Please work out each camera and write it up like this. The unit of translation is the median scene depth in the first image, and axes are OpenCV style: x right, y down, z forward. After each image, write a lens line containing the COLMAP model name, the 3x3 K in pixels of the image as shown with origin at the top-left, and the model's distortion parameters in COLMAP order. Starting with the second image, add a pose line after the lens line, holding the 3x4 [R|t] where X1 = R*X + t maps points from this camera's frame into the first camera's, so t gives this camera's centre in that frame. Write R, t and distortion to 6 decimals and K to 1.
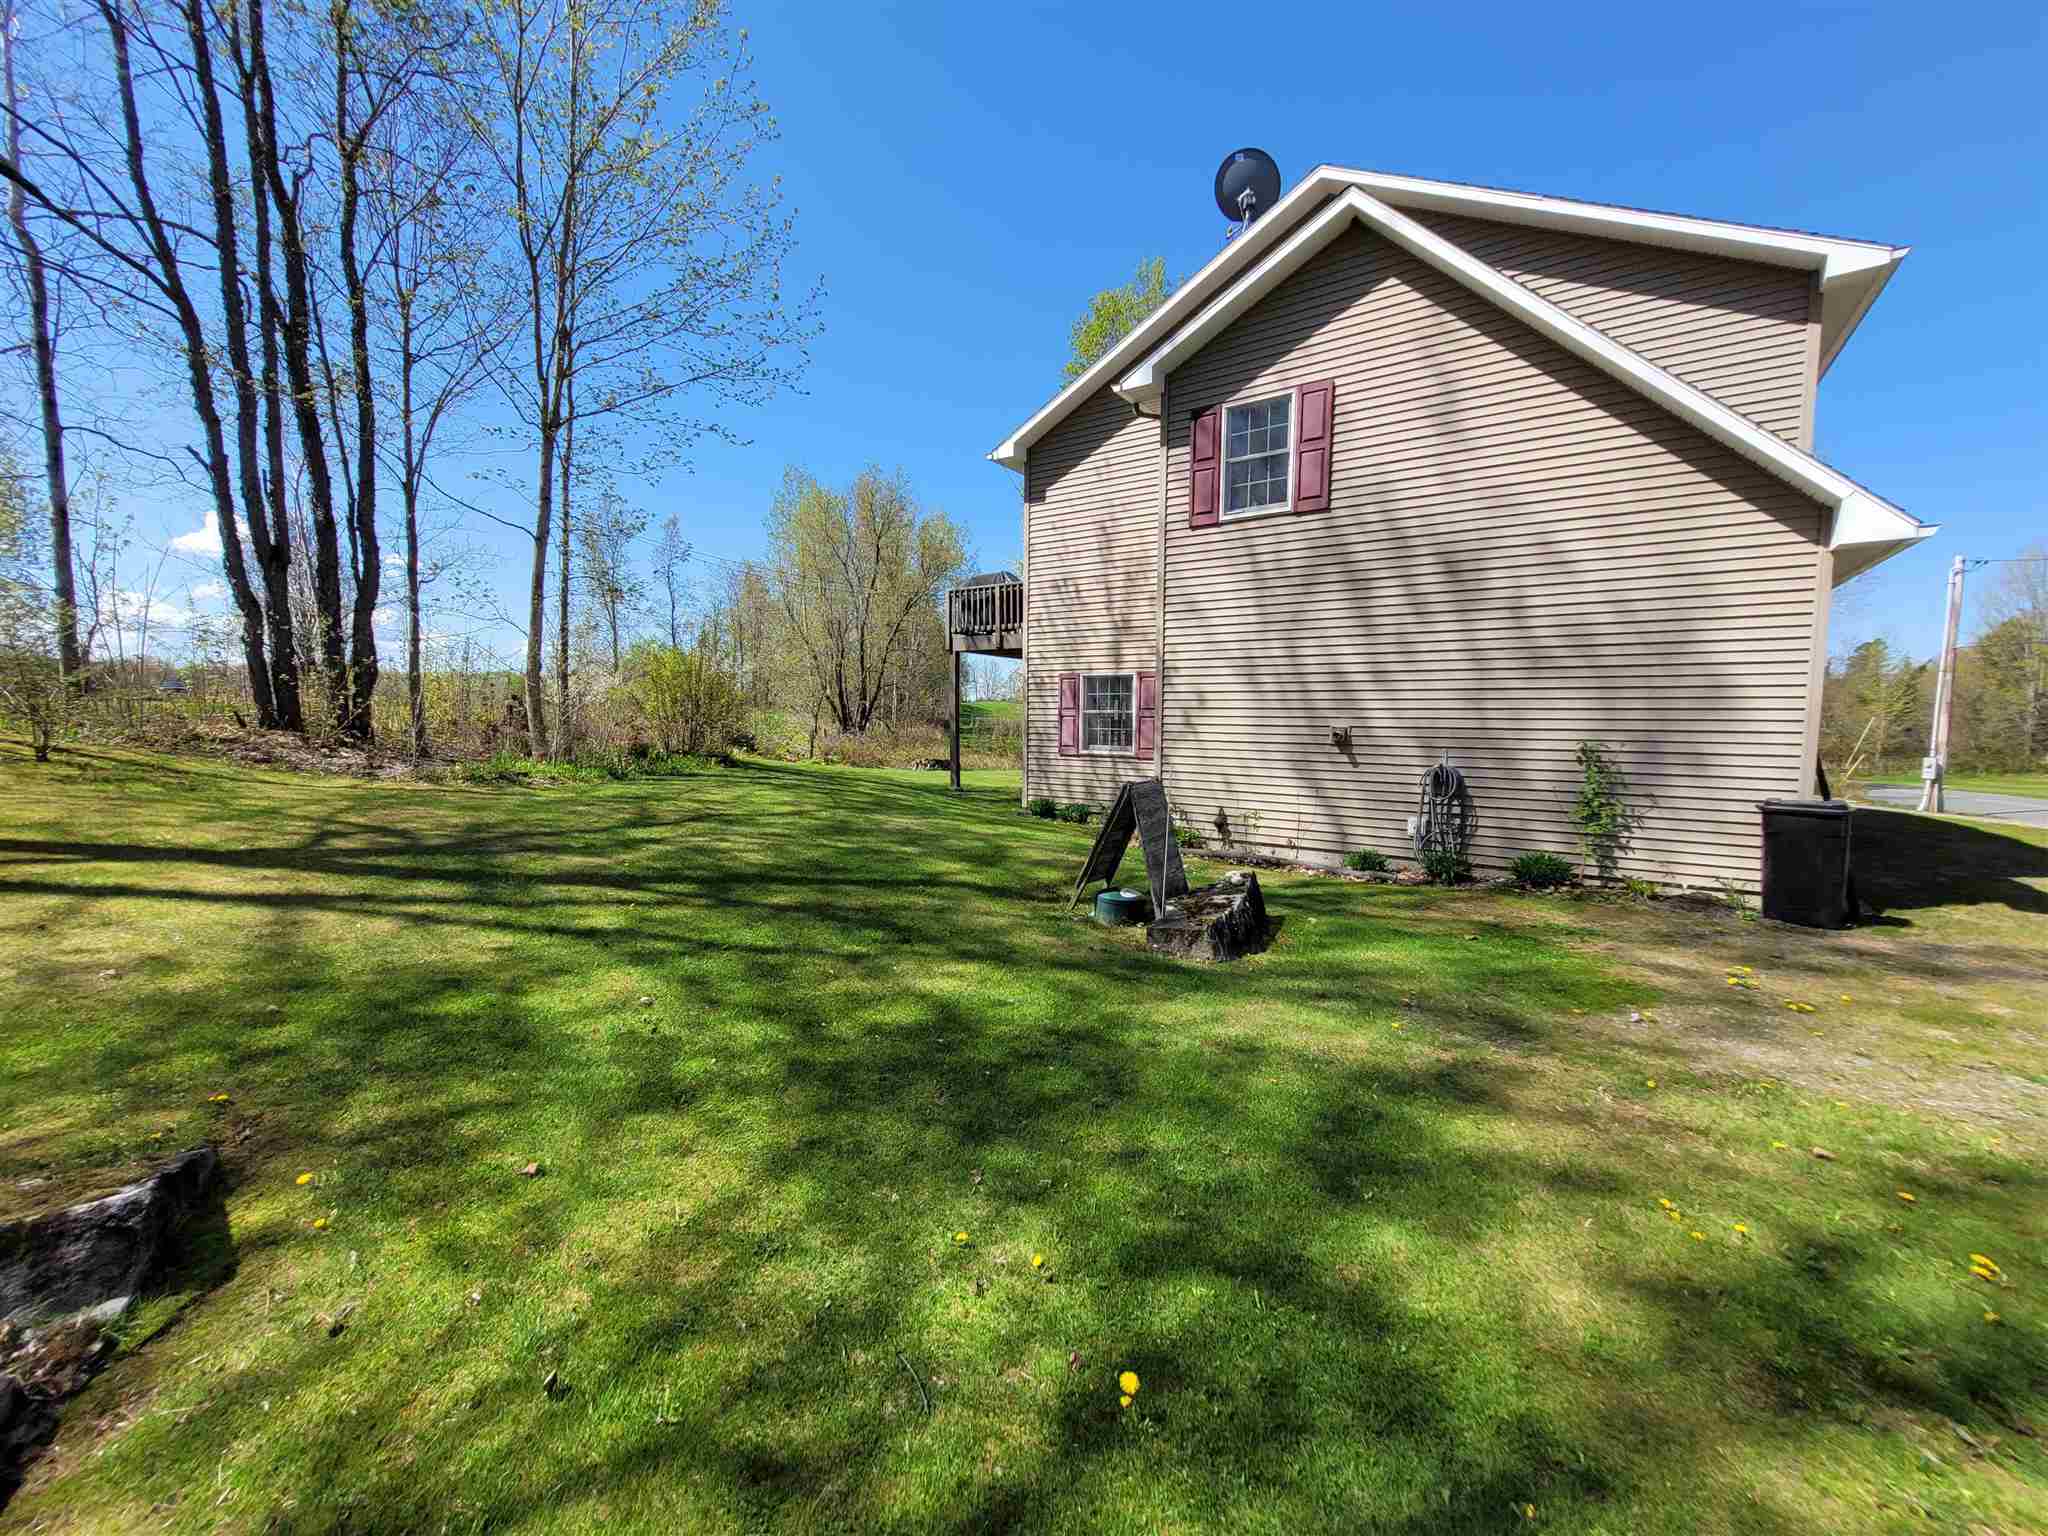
lens RADIAL K [[801.1, 0, 1010.1], [0, 801.1, 781.0], [0, 0, 1]] dist [0.001387, -0.000630]
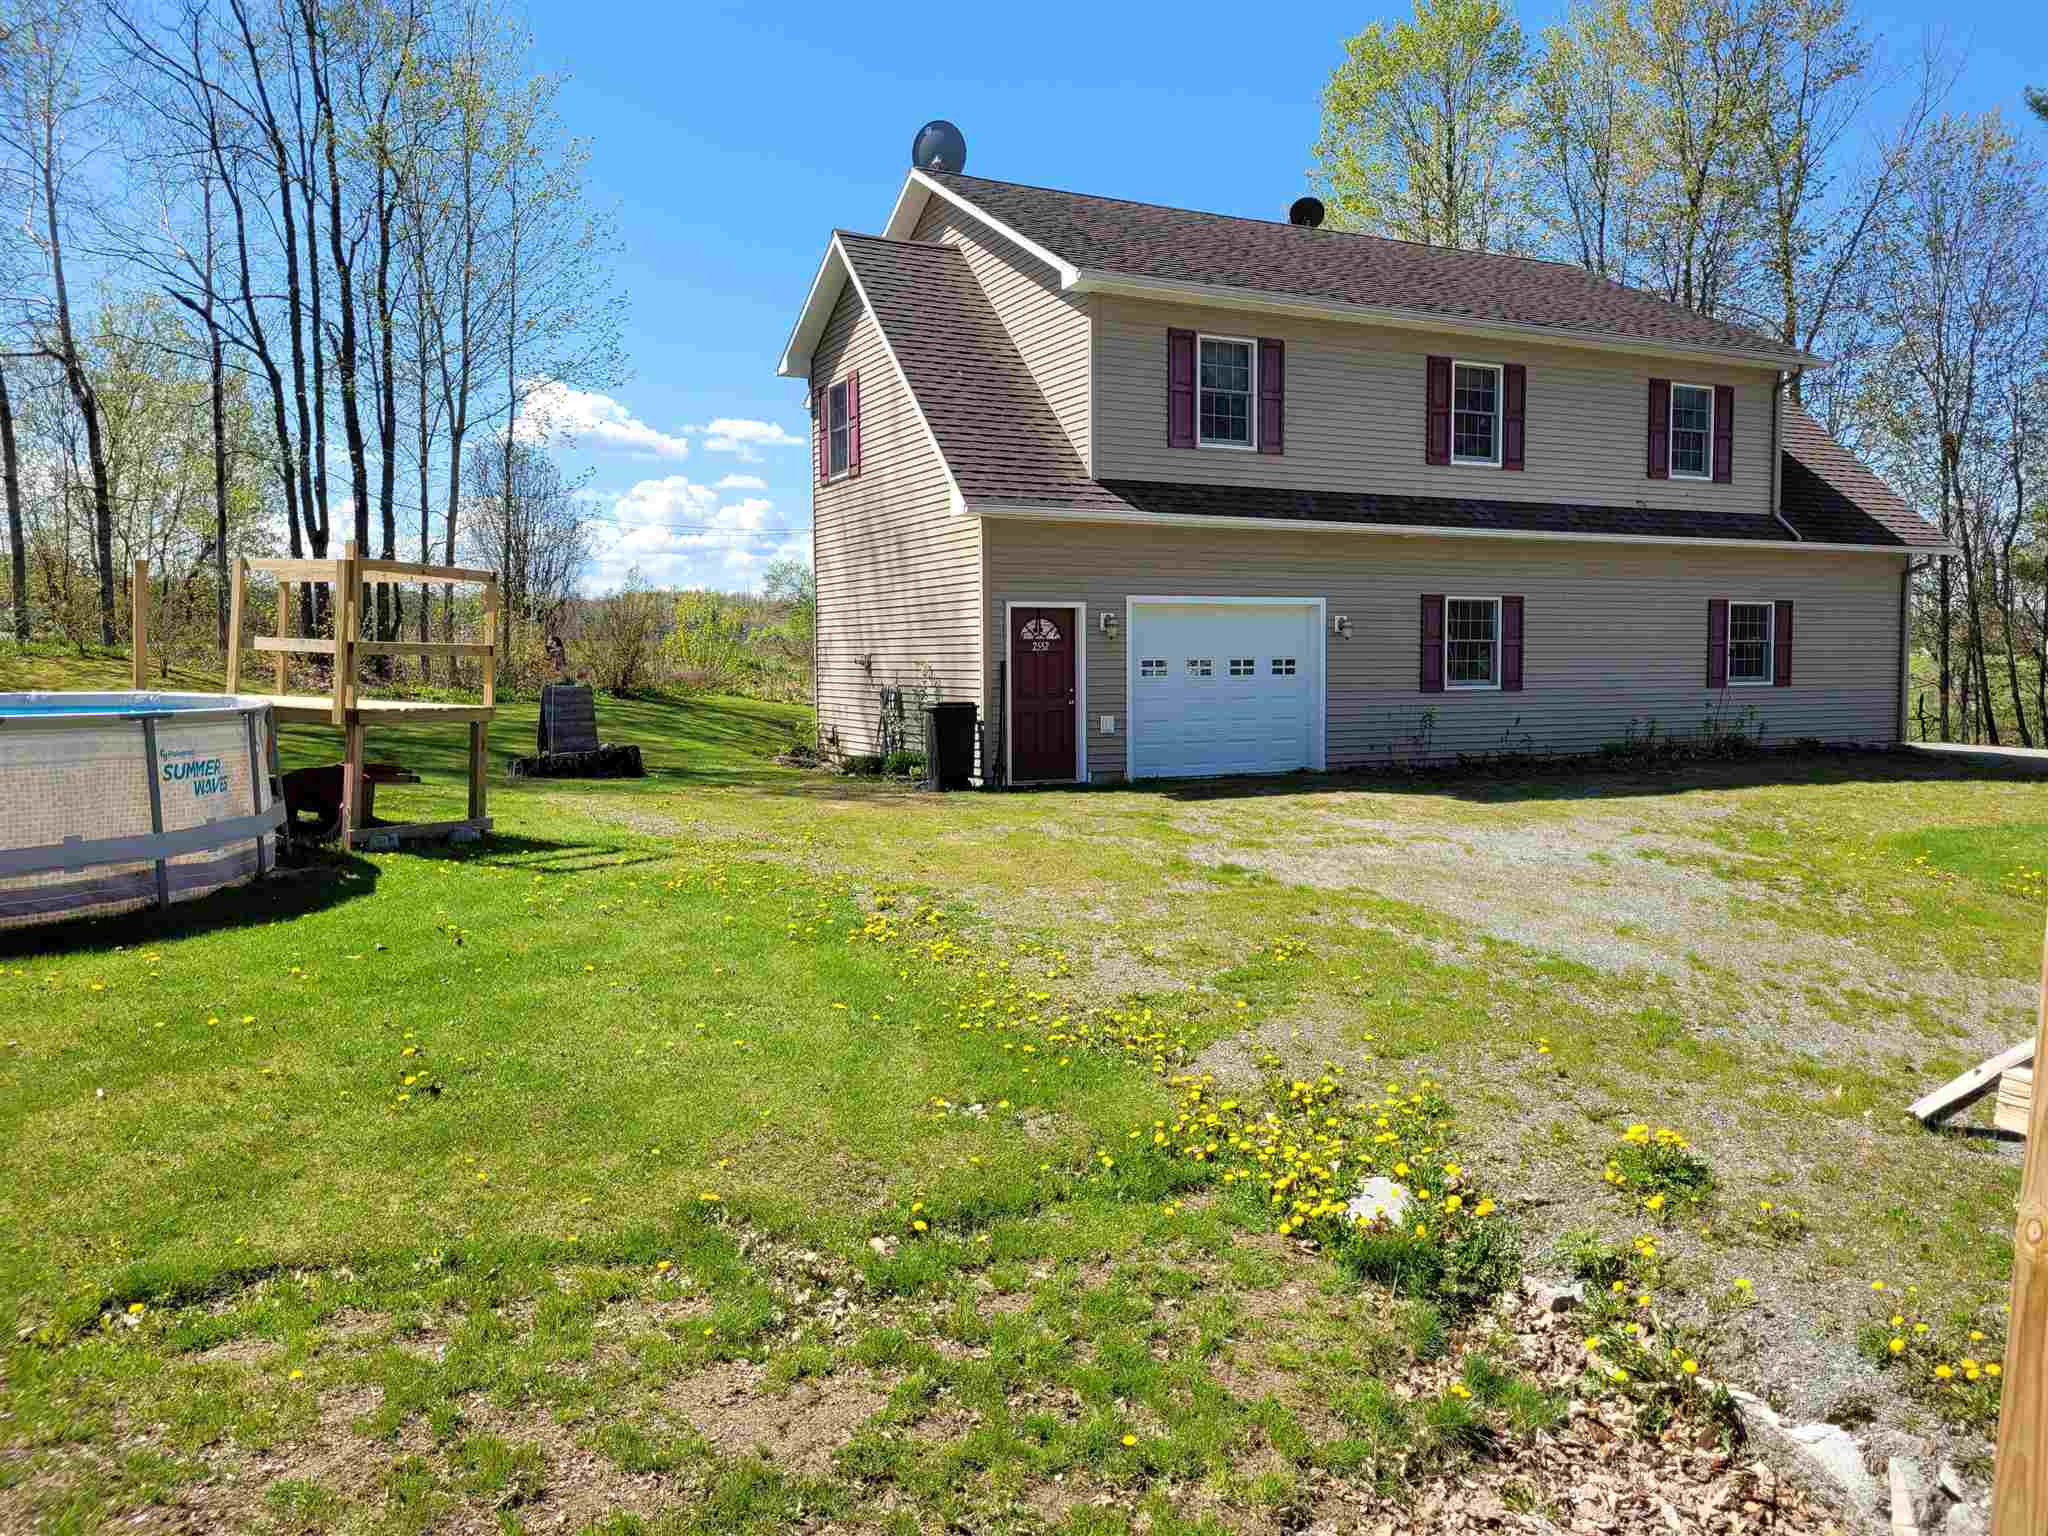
lens RADIAL K [[1531.7, 0, 1025.4], [0, 1531.7, 761.4], [0, 0, 1]] dist [-0.005951, 0.005443]
pose [[0.884606, 0.022285, -0.465806, 1.235695], [-0.029609, 0.999526, -0.008412, 0.076000], [0.465398, 0.021233, 0.884847, -0.666367]]
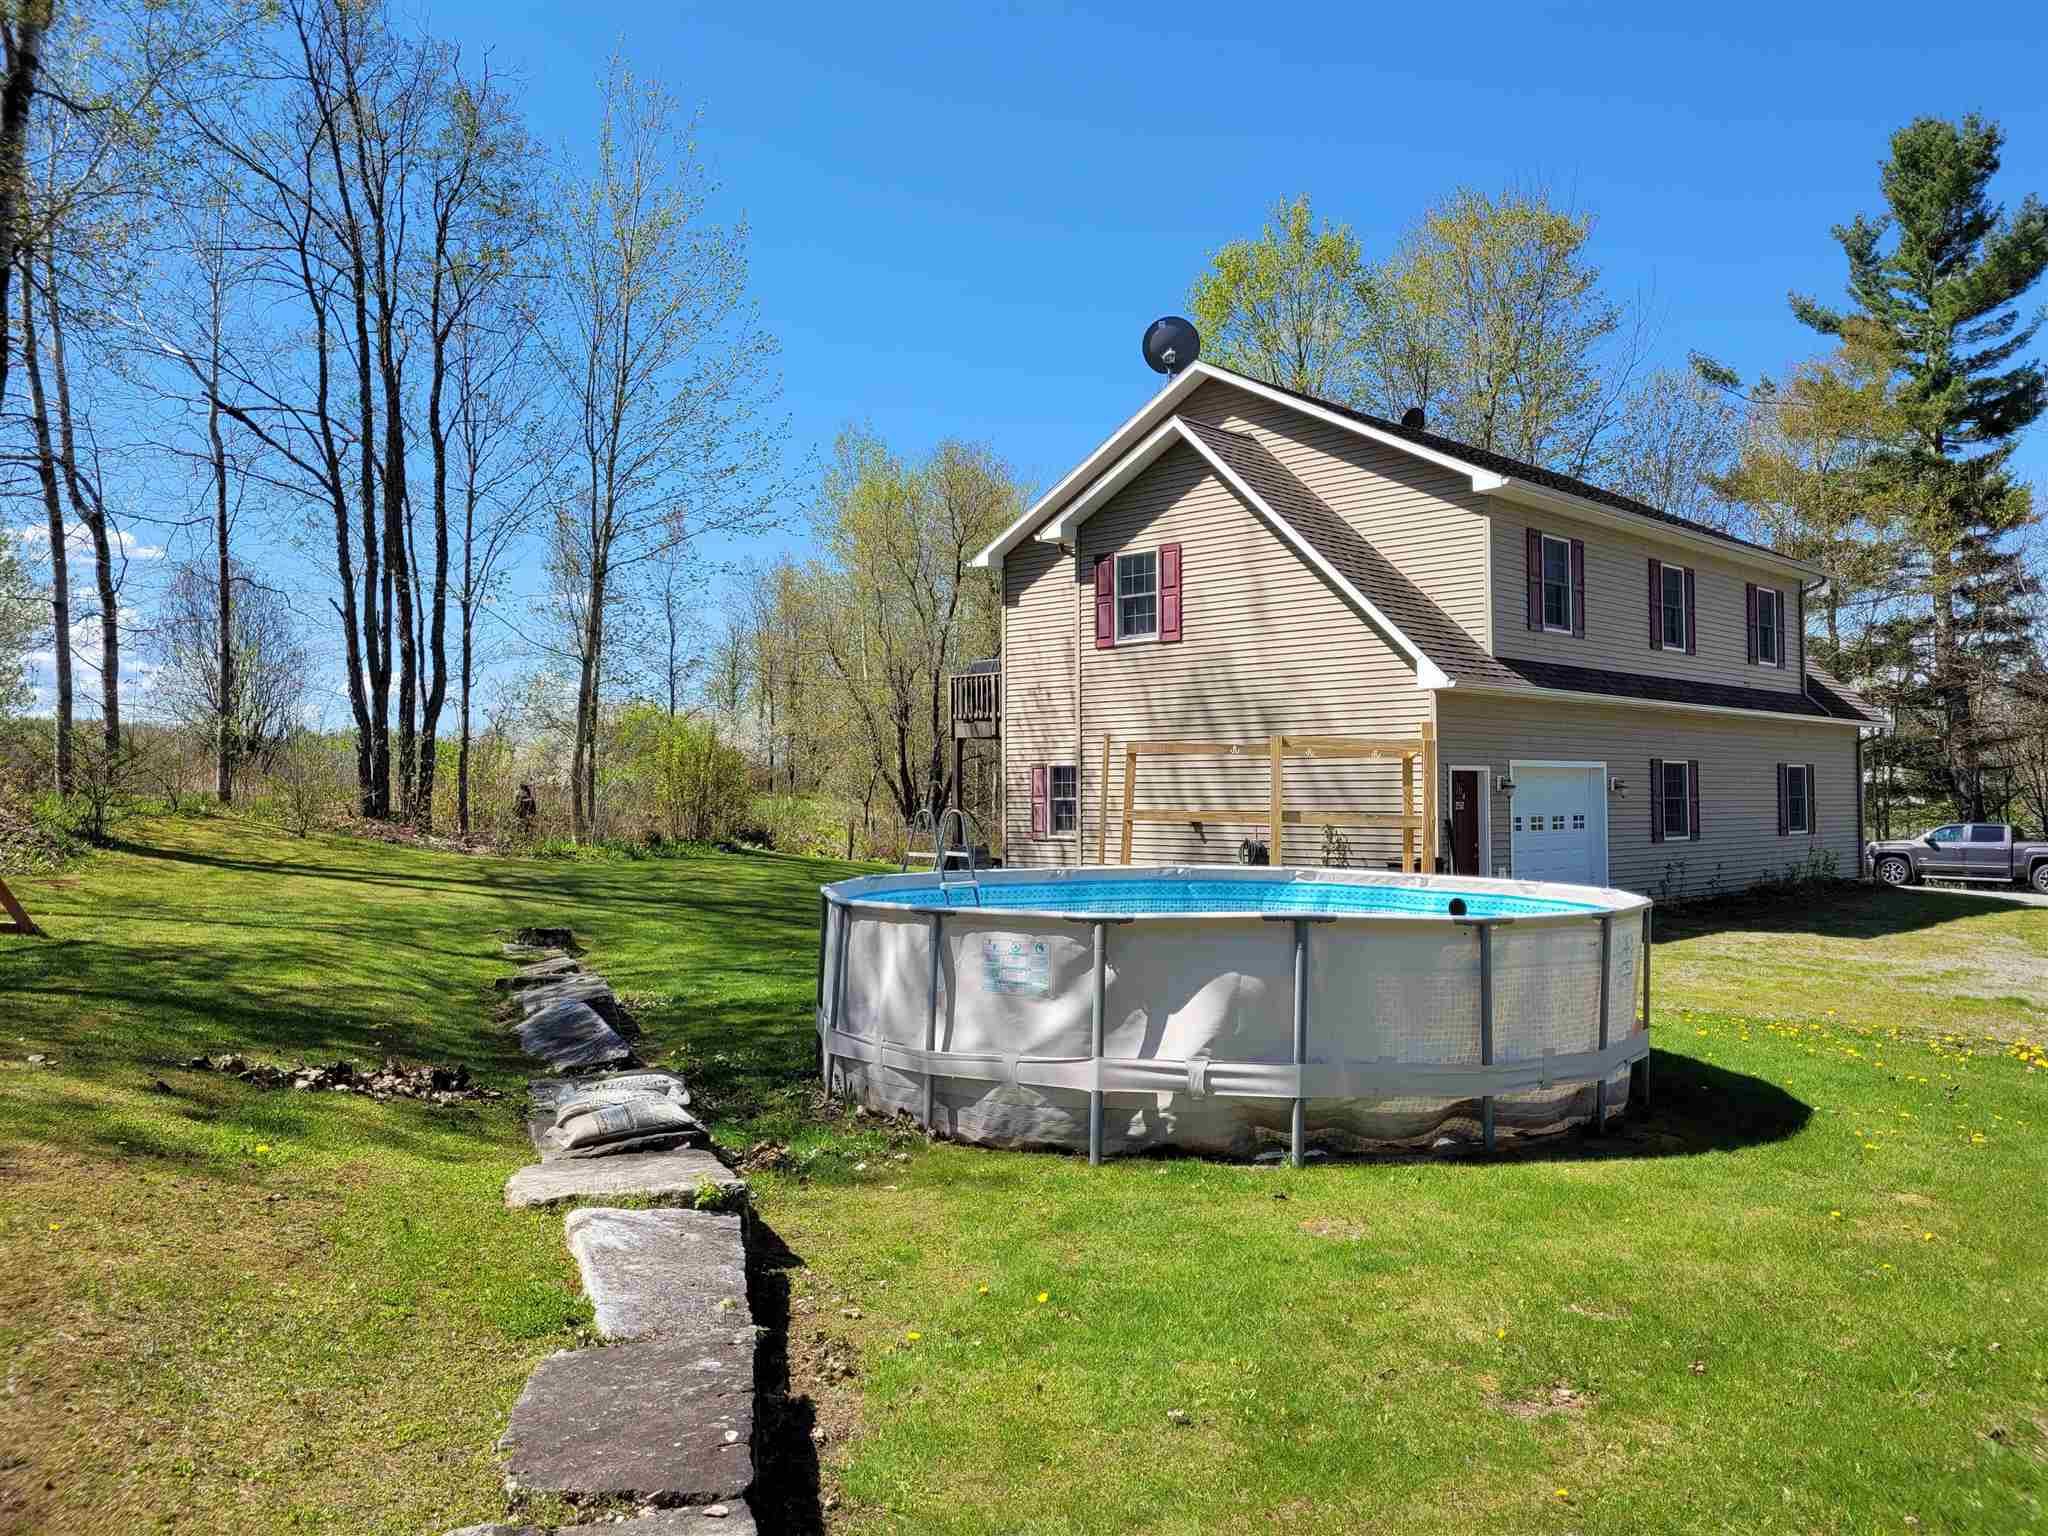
lens RADIAL K [[1531.7, 0, 1034.3], [0, 1531.7, 759.8], [0, 0, 1]] dist [-0.005951, 0.005443]
pose [[0.987623, -0.013150, -0.156295, 0.395951], [-0.003604, 0.994314, -0.106431, 0.079826], [0.156805, 0.105677, 0.981959, -1.027517]]
